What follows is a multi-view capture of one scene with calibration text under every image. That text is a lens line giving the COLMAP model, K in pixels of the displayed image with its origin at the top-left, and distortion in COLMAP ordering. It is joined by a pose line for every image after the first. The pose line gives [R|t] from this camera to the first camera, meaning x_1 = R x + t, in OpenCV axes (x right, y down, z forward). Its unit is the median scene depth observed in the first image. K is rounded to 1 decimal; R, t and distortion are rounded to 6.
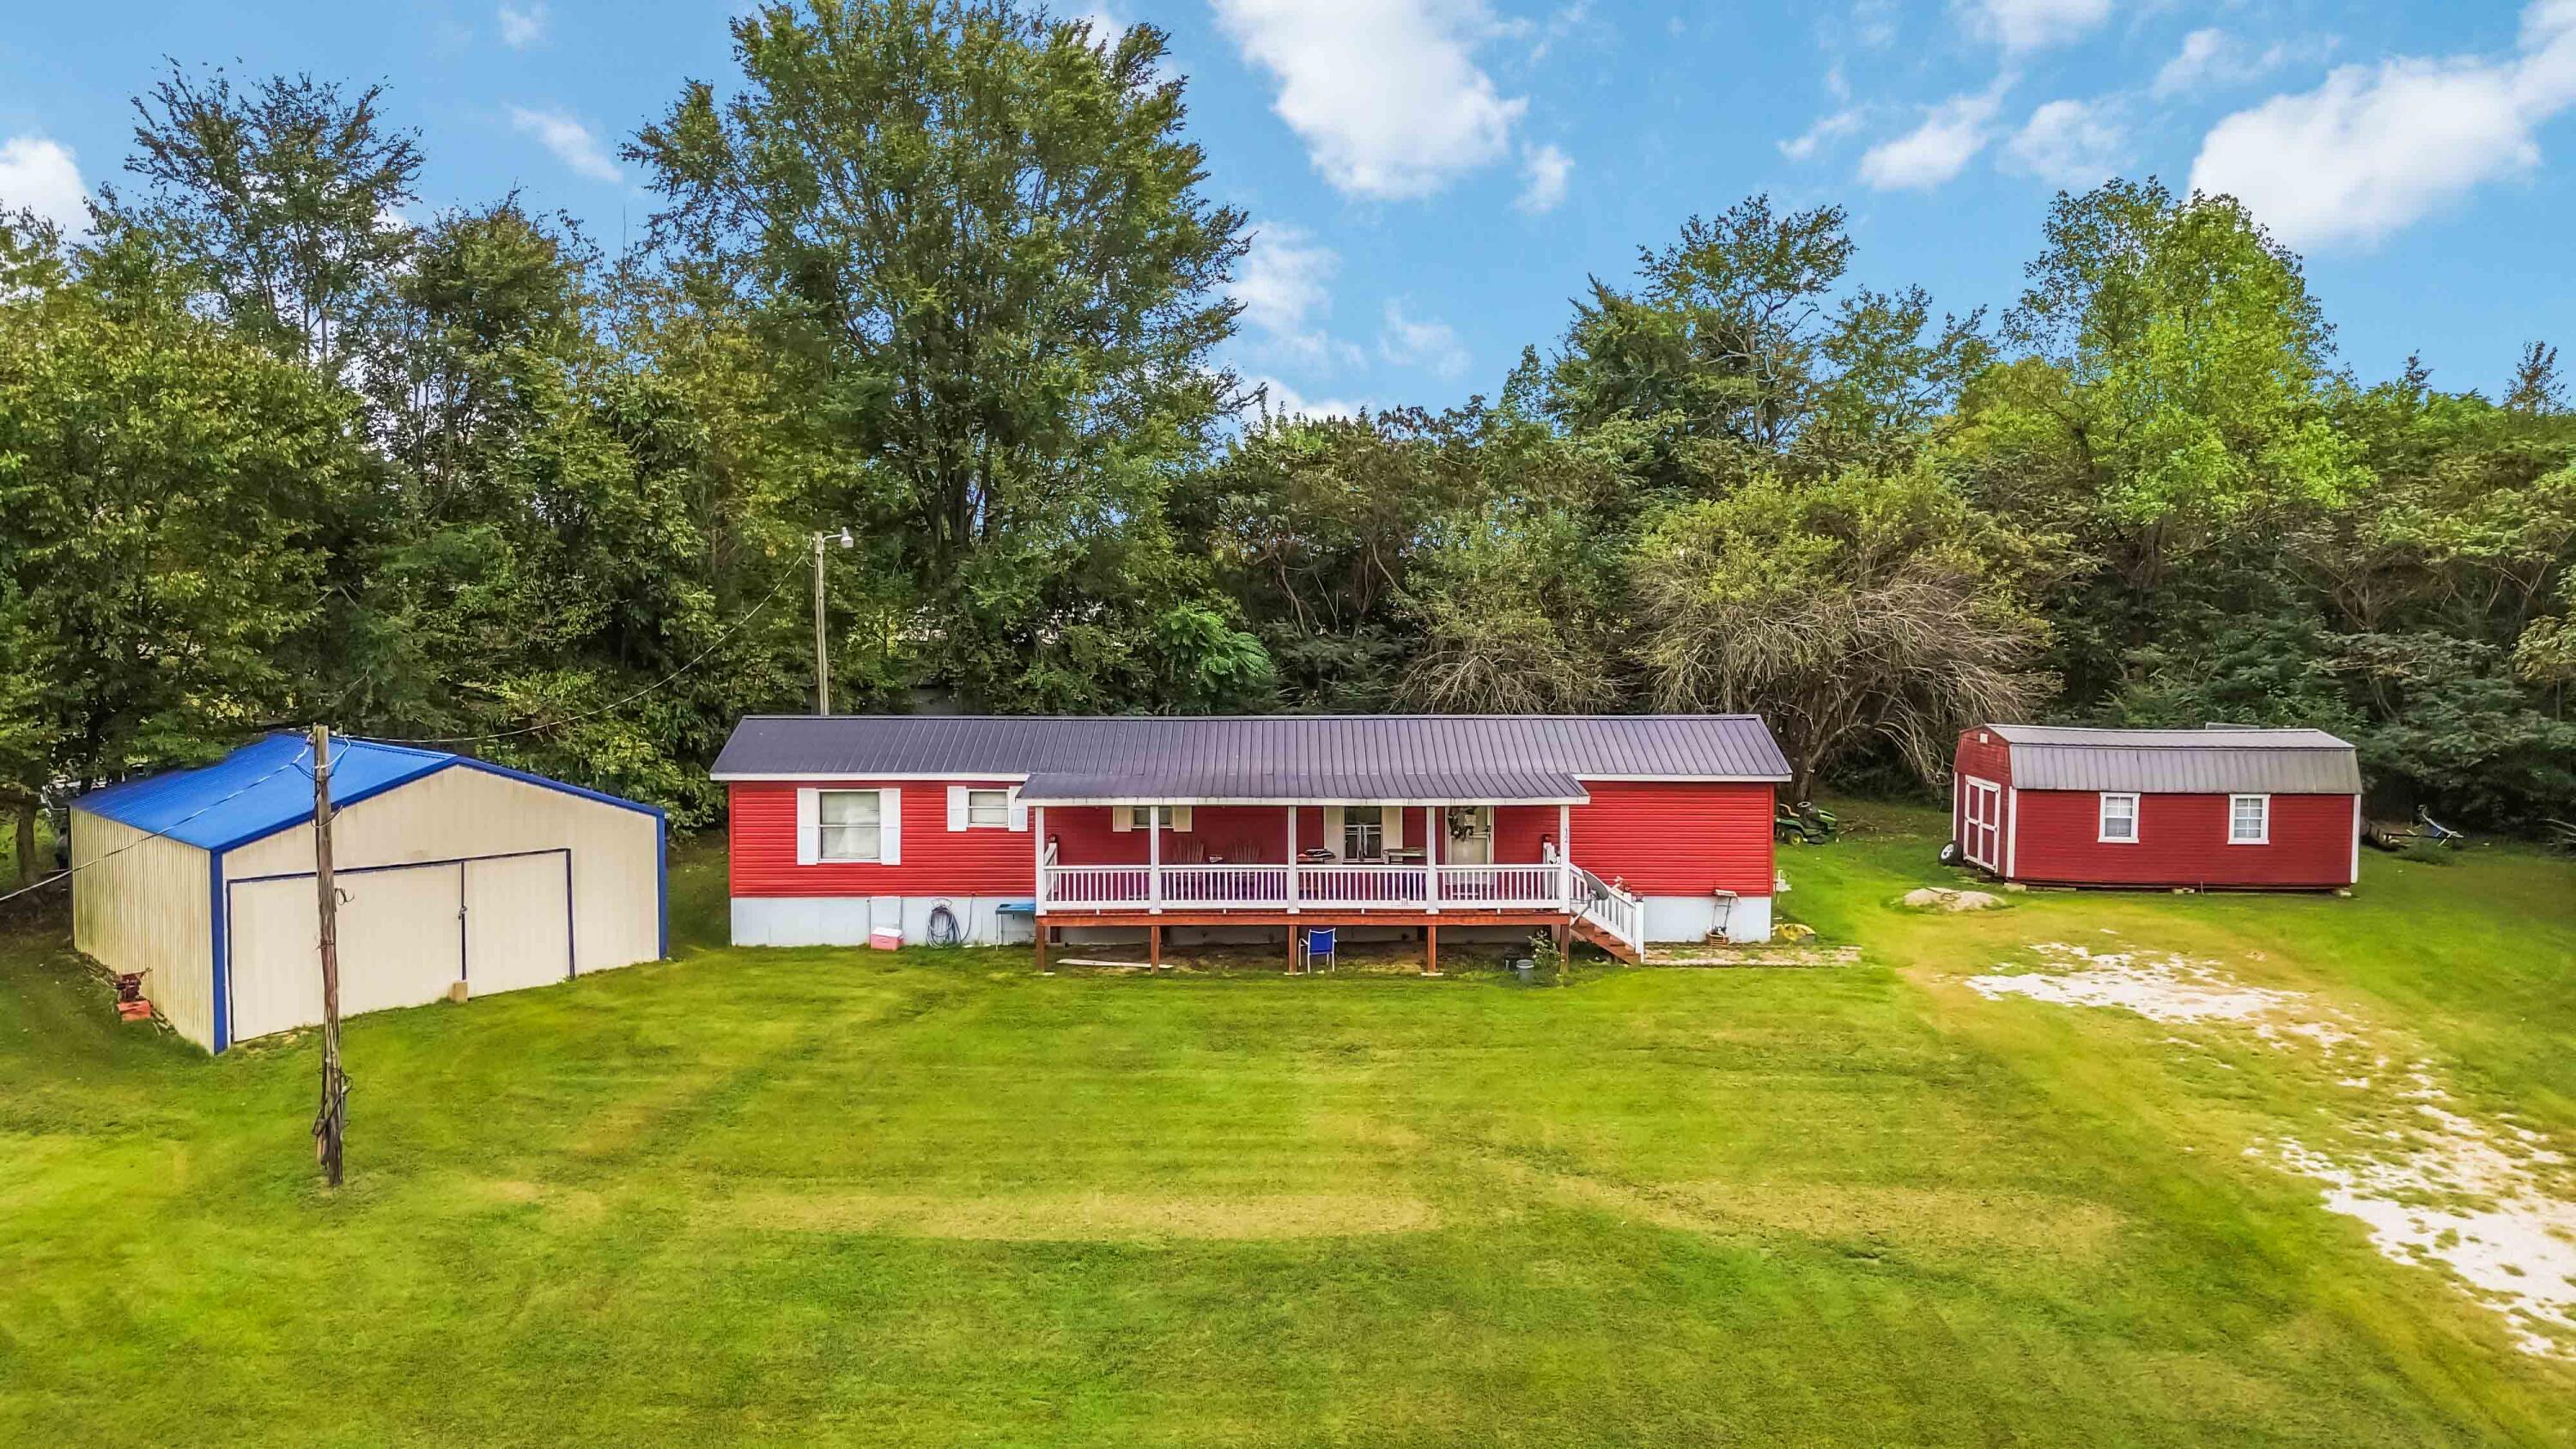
lens RADIAL K [[1800.1, 0, 1295.0], [0, 1800.1, 715.4], [0, 0, 1]] dist [0.104683, -0.117218]
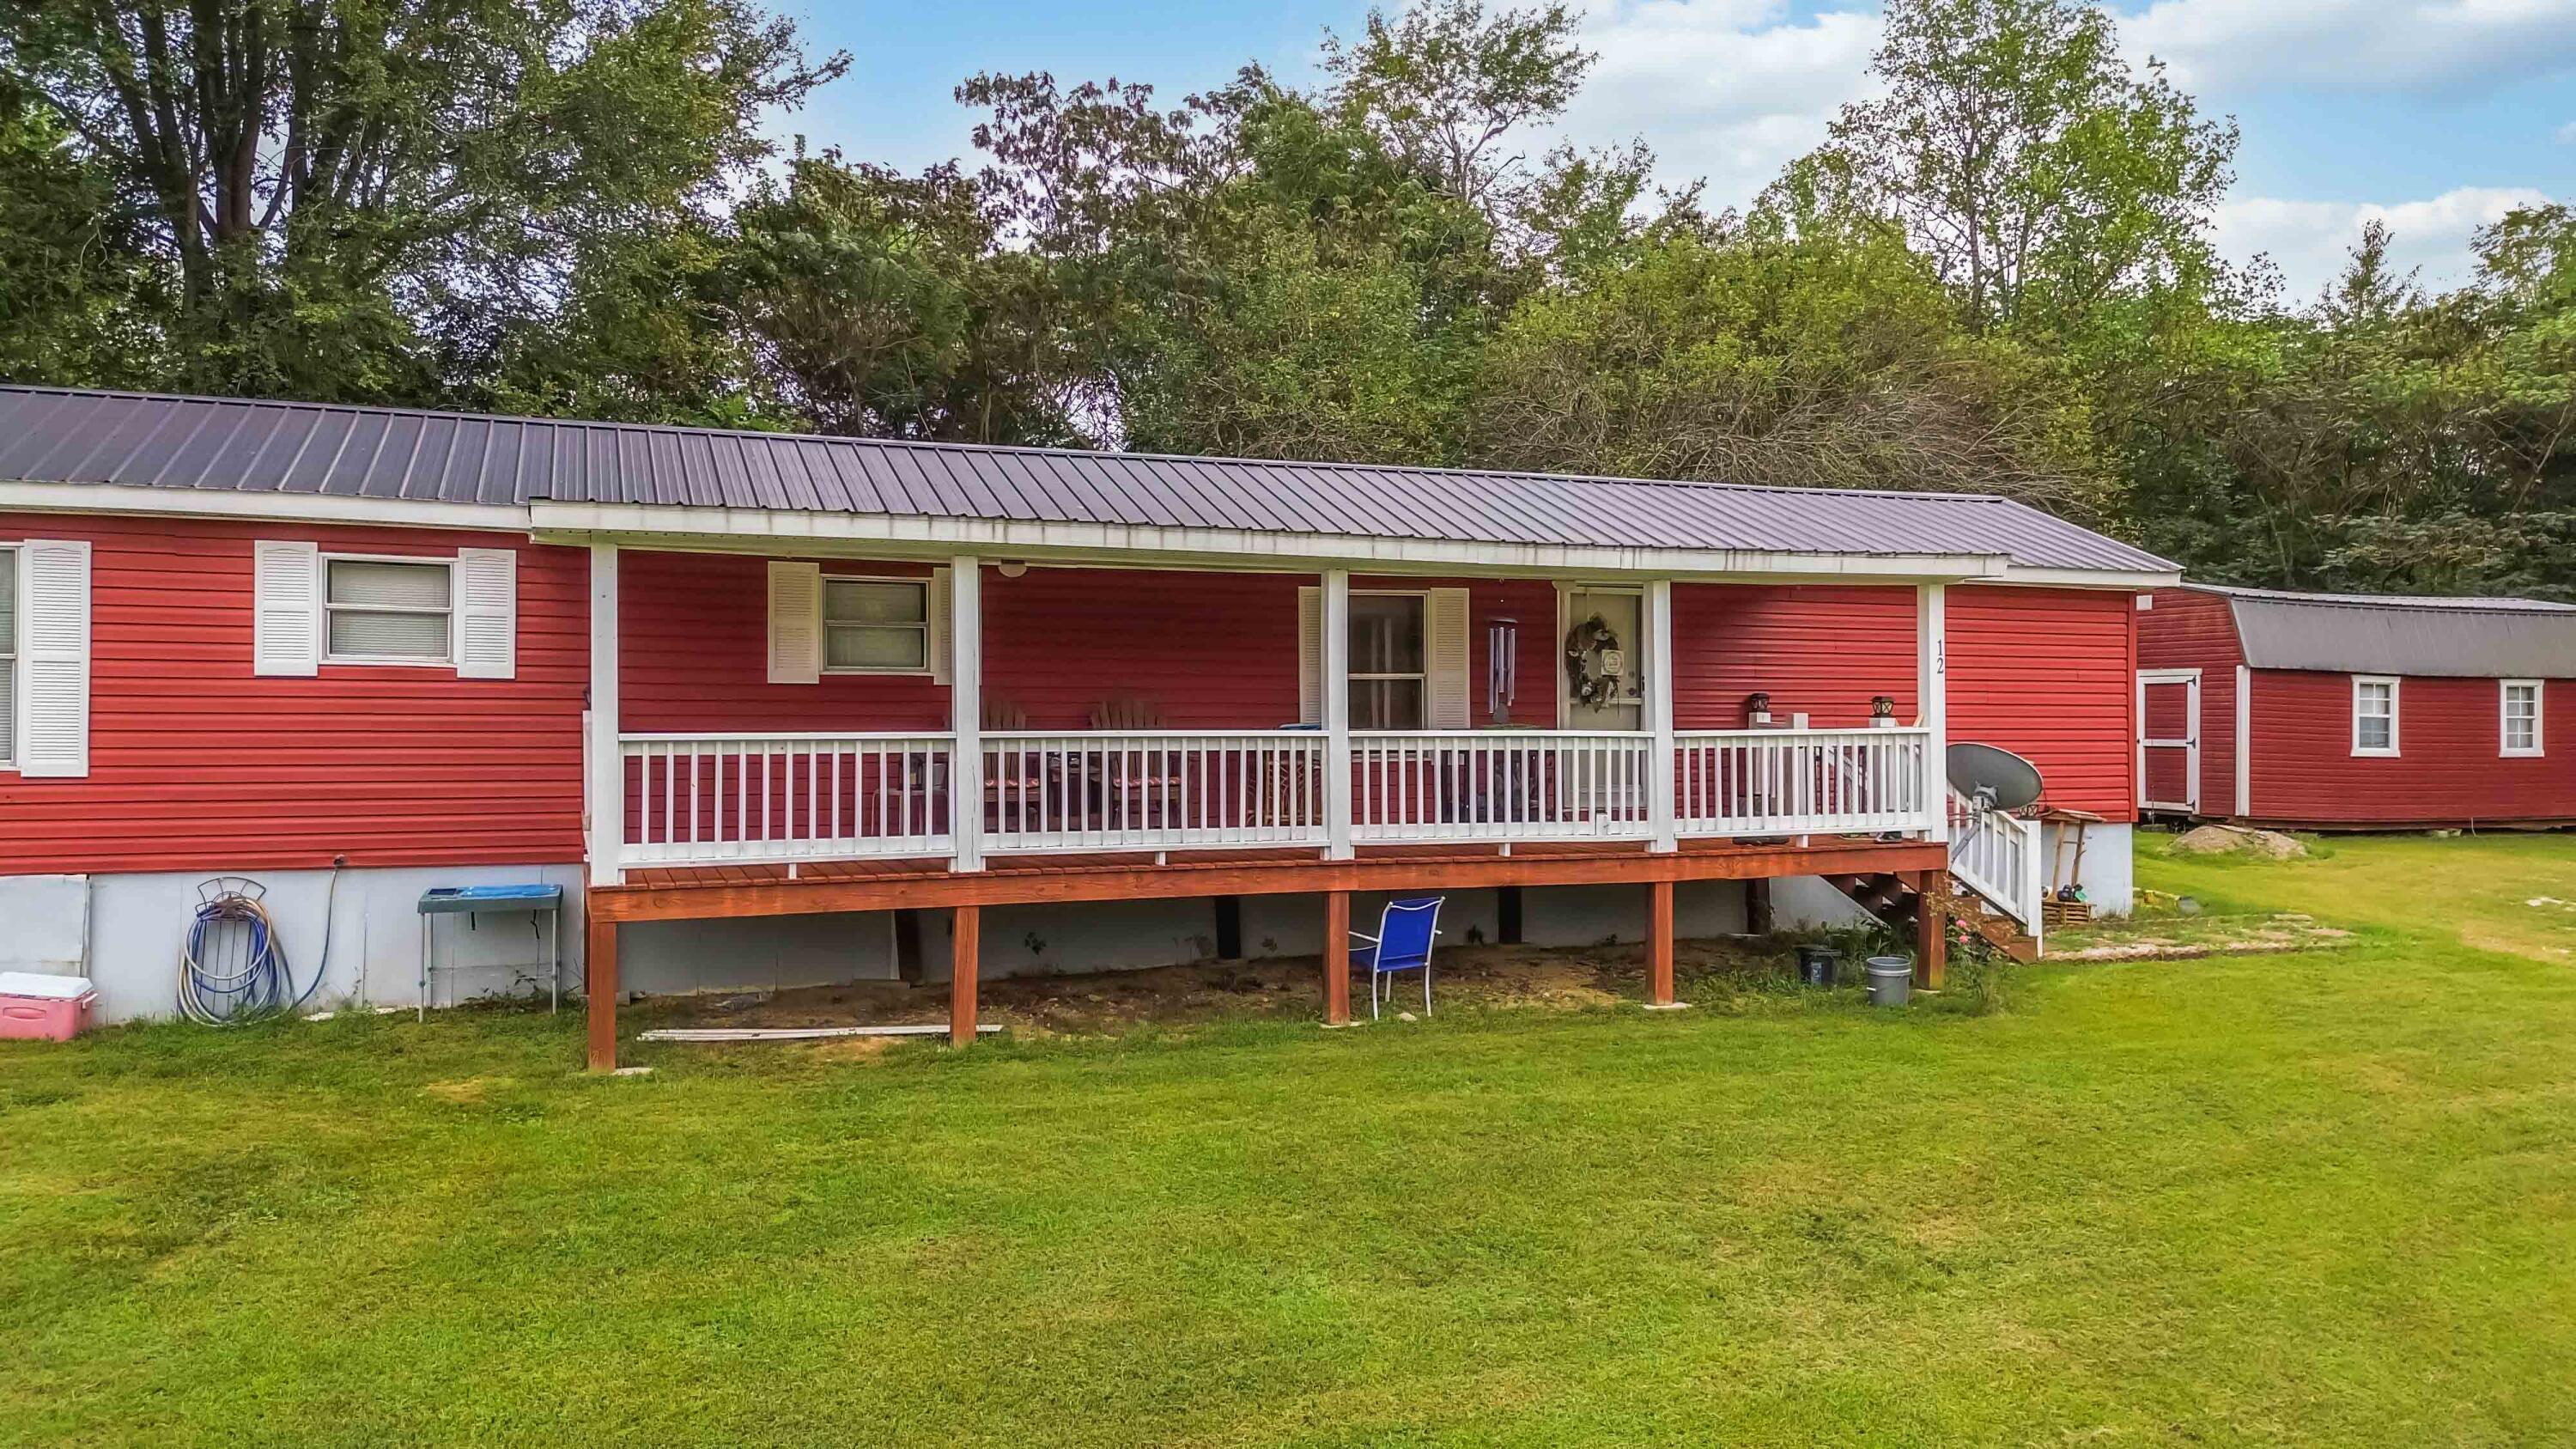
lens RADIAL K [[1800.1, 0, 1295.0], [0, 1800.1, 715.4], [0, 0, 1]] dist [0.104683, -0.117218]
pose [[0.934551, 0.002129, 0.355824, -0.136346], [0.019239, 0.998217, -0.056503, 0.096761], [-0.355310, 0.059651, 0.932843, 0.628555]]
